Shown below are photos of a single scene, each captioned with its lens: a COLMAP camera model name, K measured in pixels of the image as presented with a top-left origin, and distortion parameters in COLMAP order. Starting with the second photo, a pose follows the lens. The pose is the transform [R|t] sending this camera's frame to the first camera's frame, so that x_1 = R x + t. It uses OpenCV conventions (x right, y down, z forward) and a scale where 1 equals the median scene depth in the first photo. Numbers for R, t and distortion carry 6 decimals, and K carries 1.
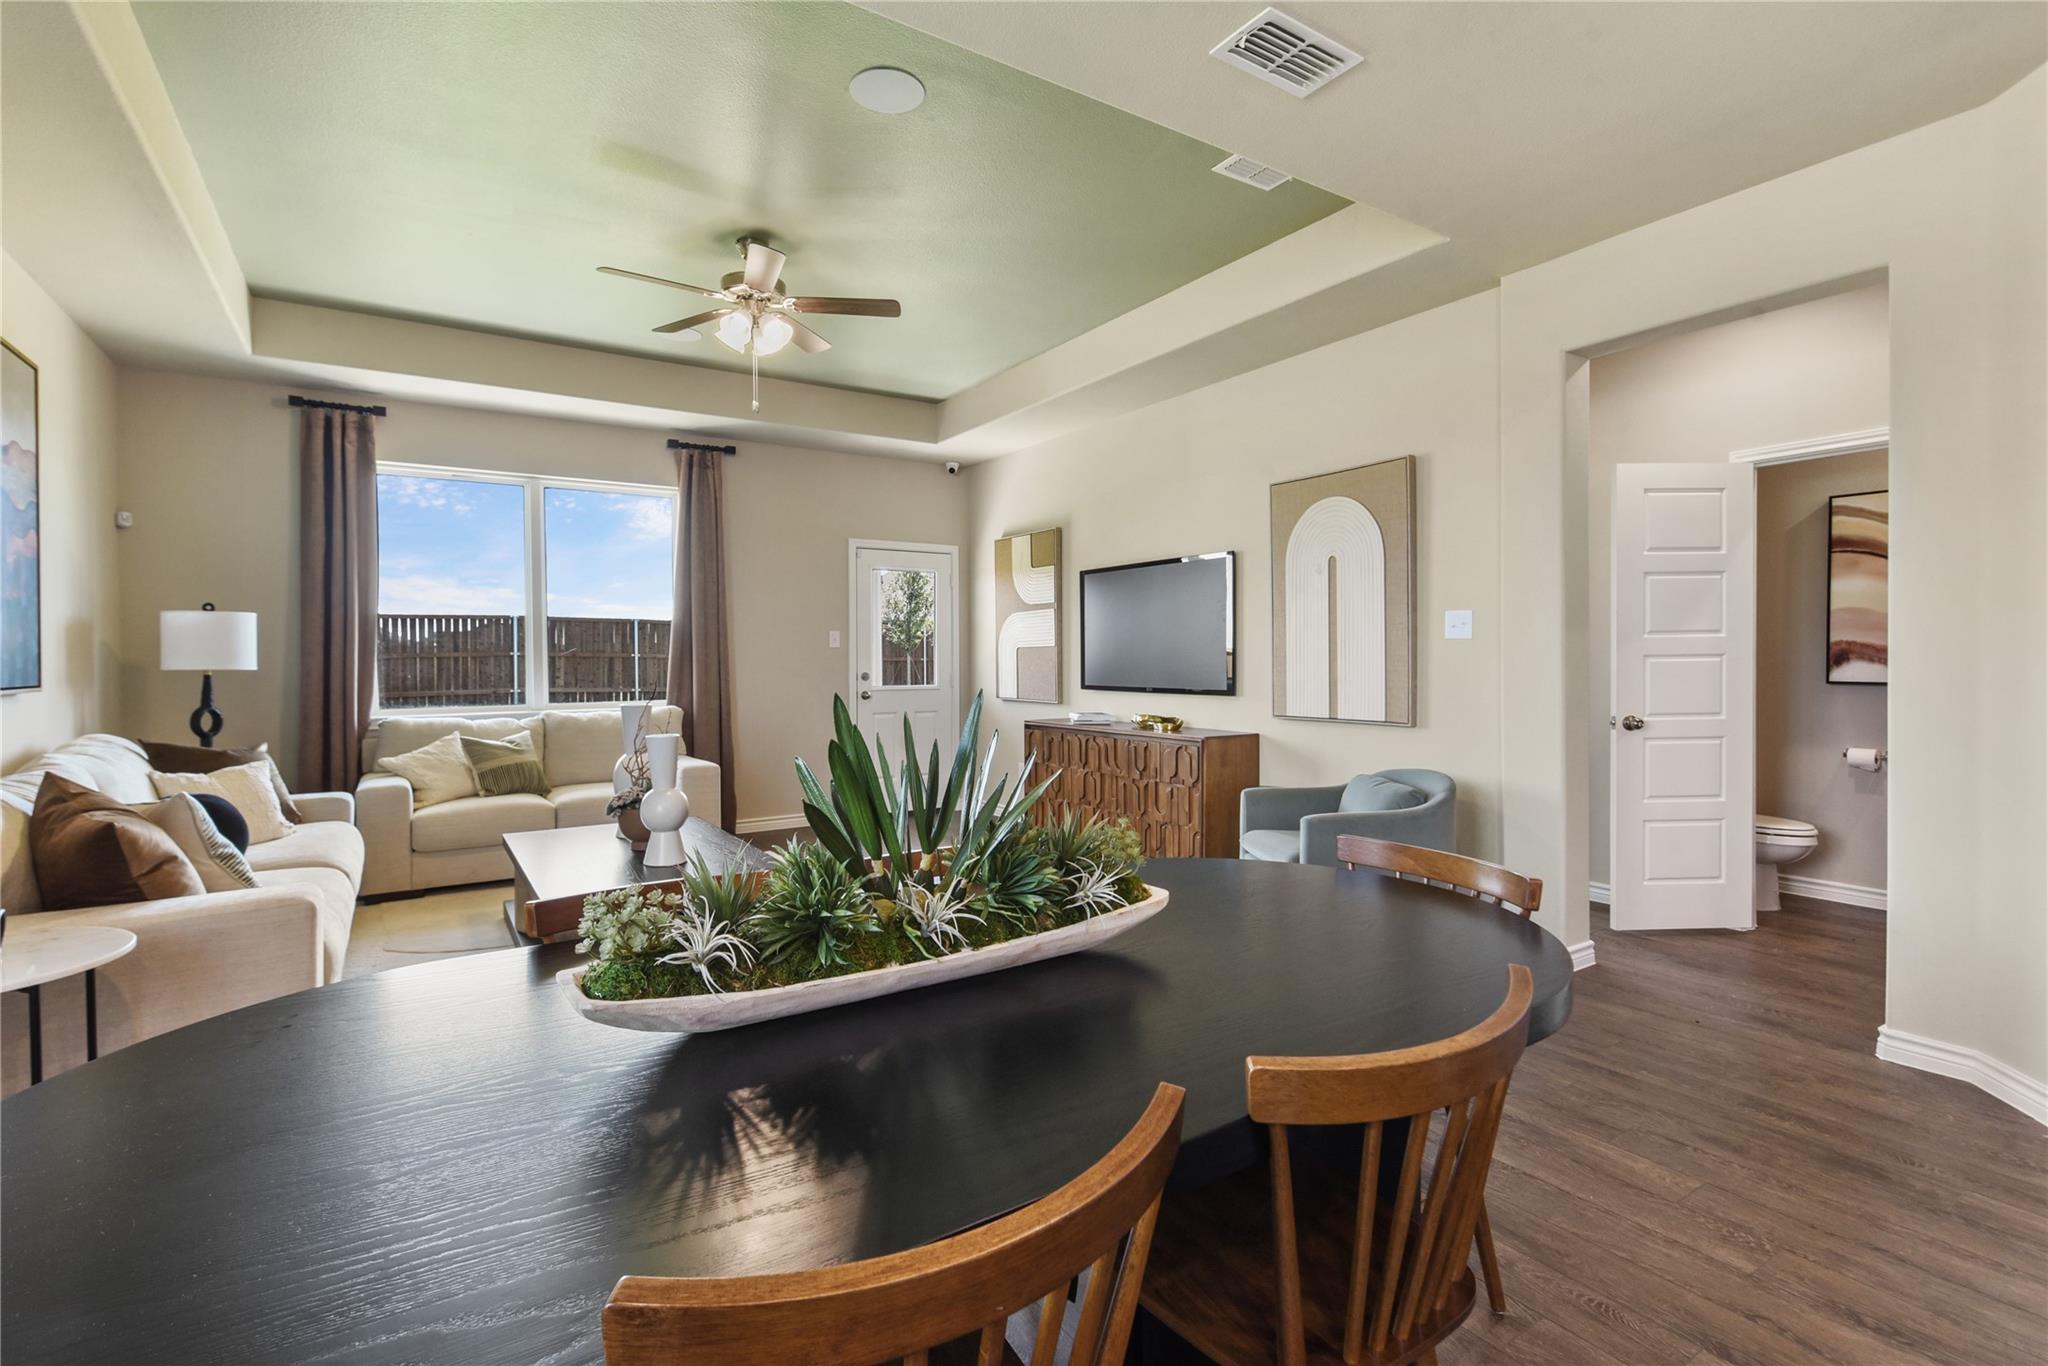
lens RADIAL K [[944.0, 0, 1005.9], [0, 944.0, 668.0], [0, 0, 1]] dist [0.000435, -0.000447]
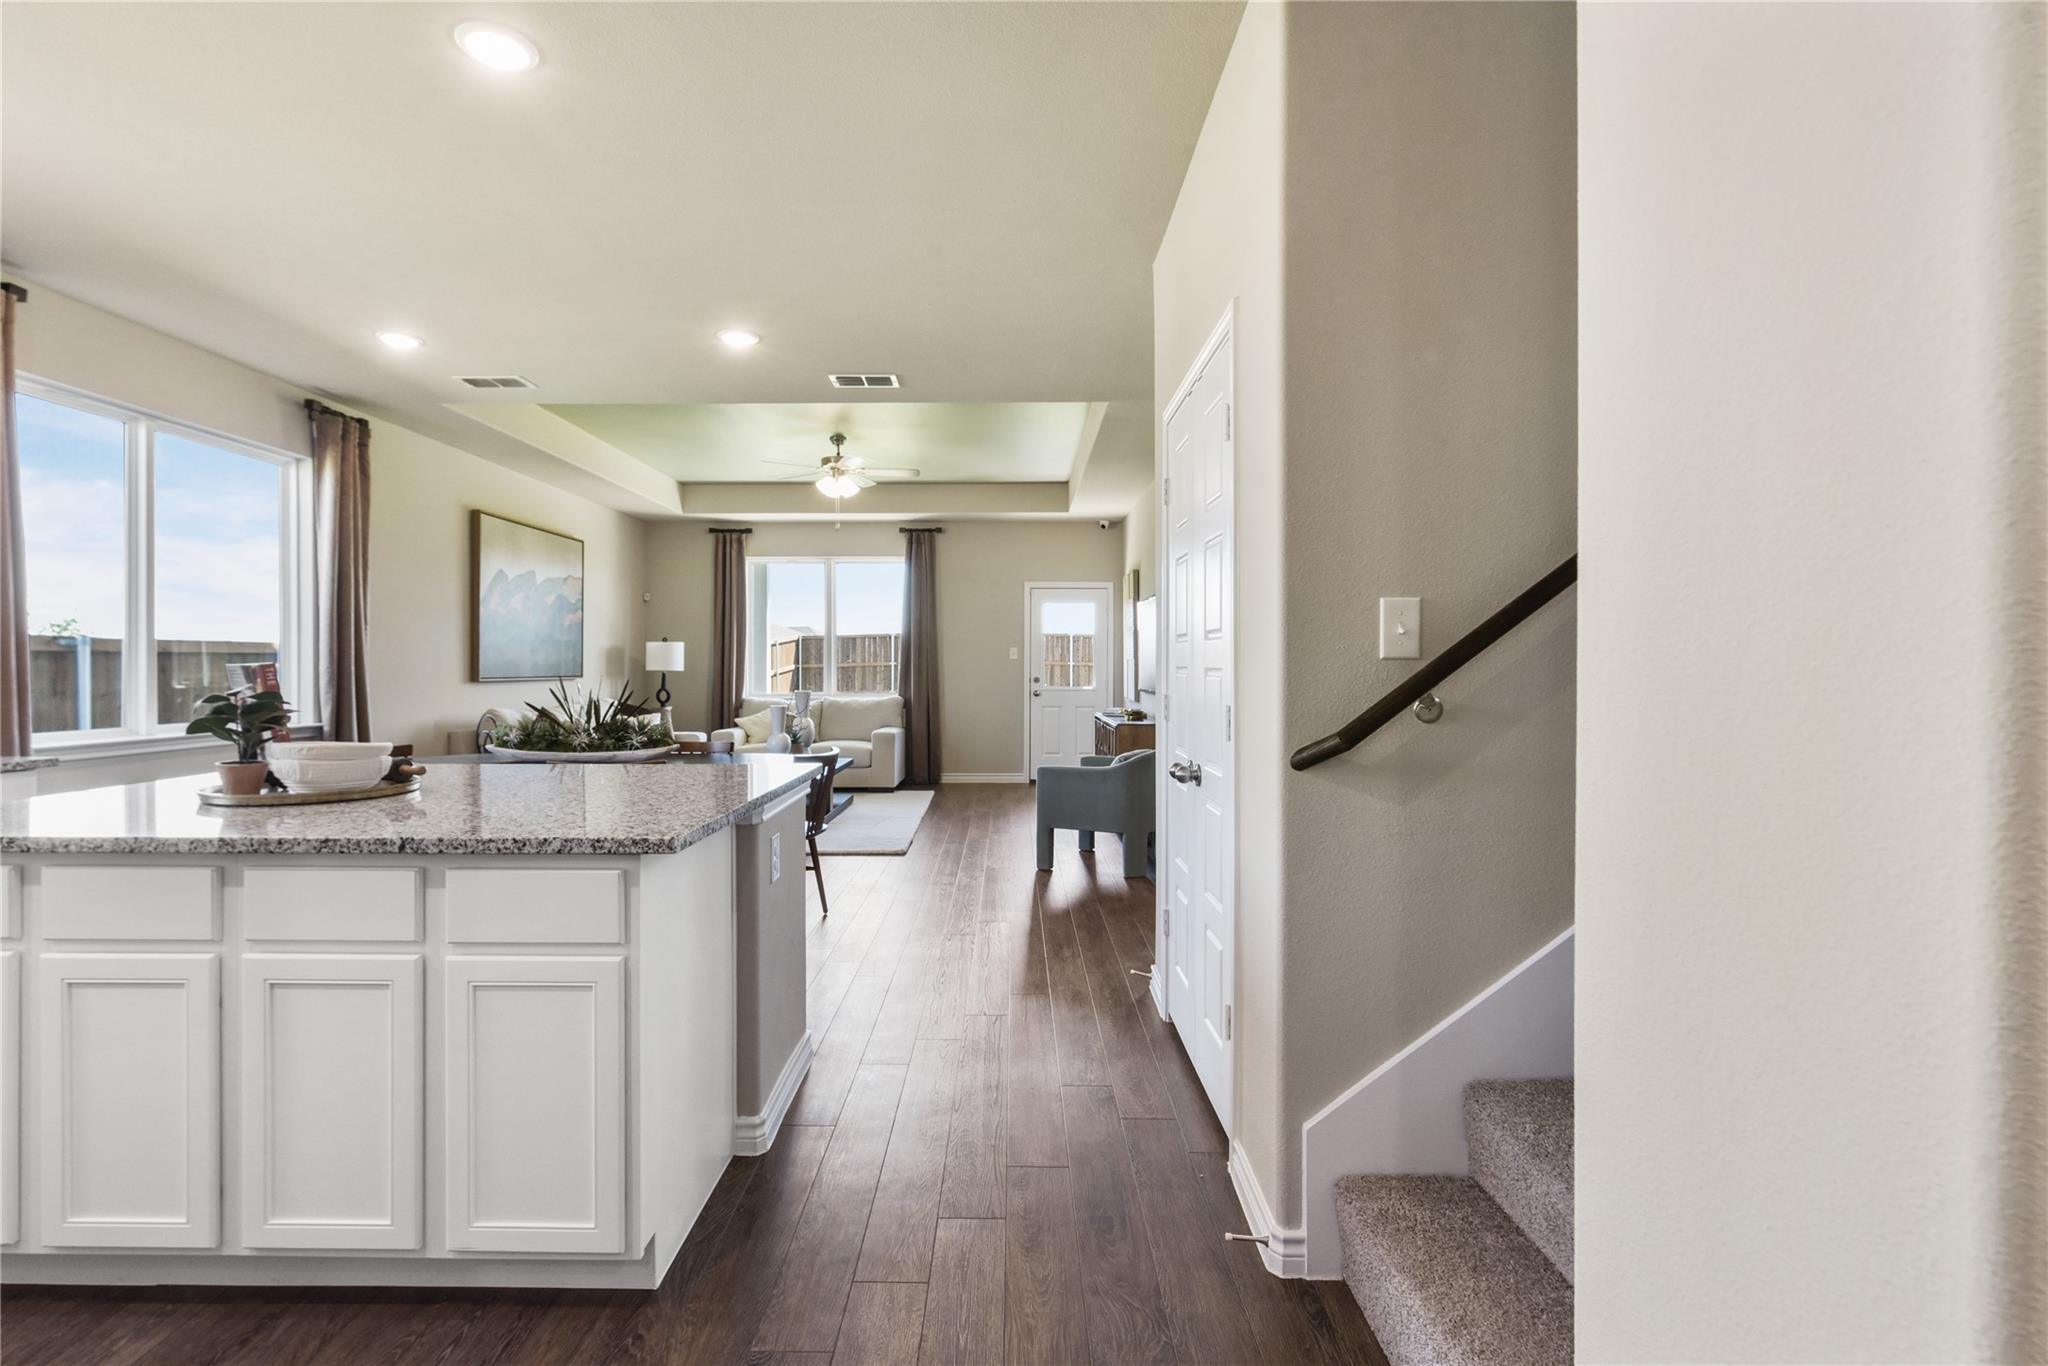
lens RADIAL K [[944.0, 0, 1005.9], [0, 944.0, 668.0], [0, 0, 1]] dist [0.000435, -0.000447]
pose [[0.839524, 0.006361, -0.543286, 0.755699], [-0.010786, 0.999930, -0.004960, -0.000966], [0.543216, 0.010024, 0.839533, -0.267644]]
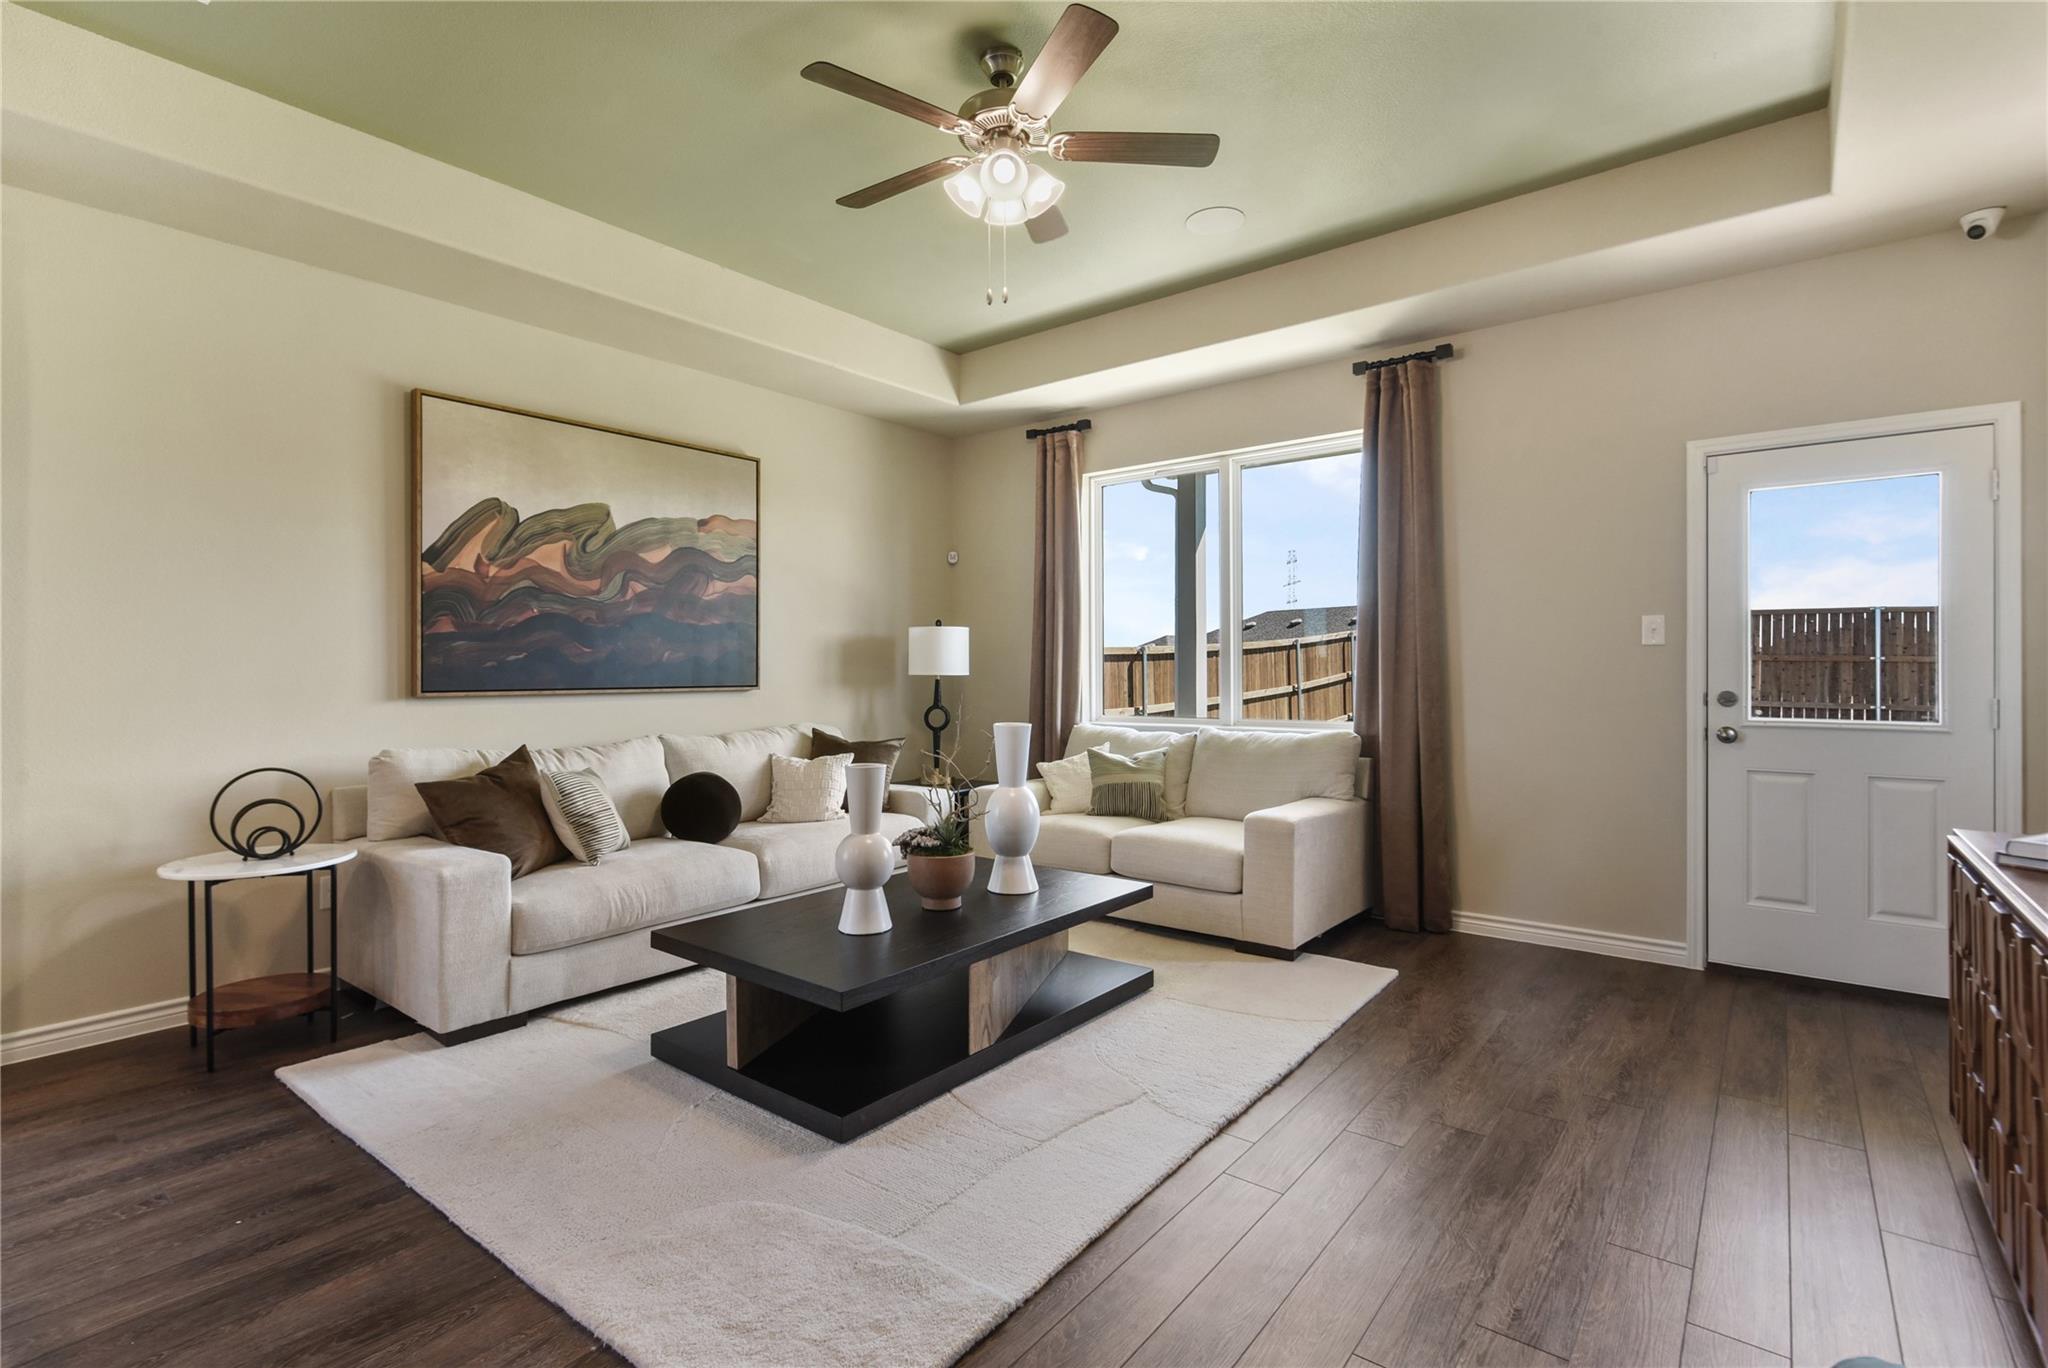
lens RADIAL K [[949.7, 0, 1023.1], [0, 949.7, 665.4], [0, 0, 1]] dist [0.002934, -0.000232]
pose [[0.322706, 0.000423, -0.946499, 0.294266], [-0.007598, 0.999969, -0.002144, -0.007105], [0.946469, 0.007883, 0.322699, 0.604878]]
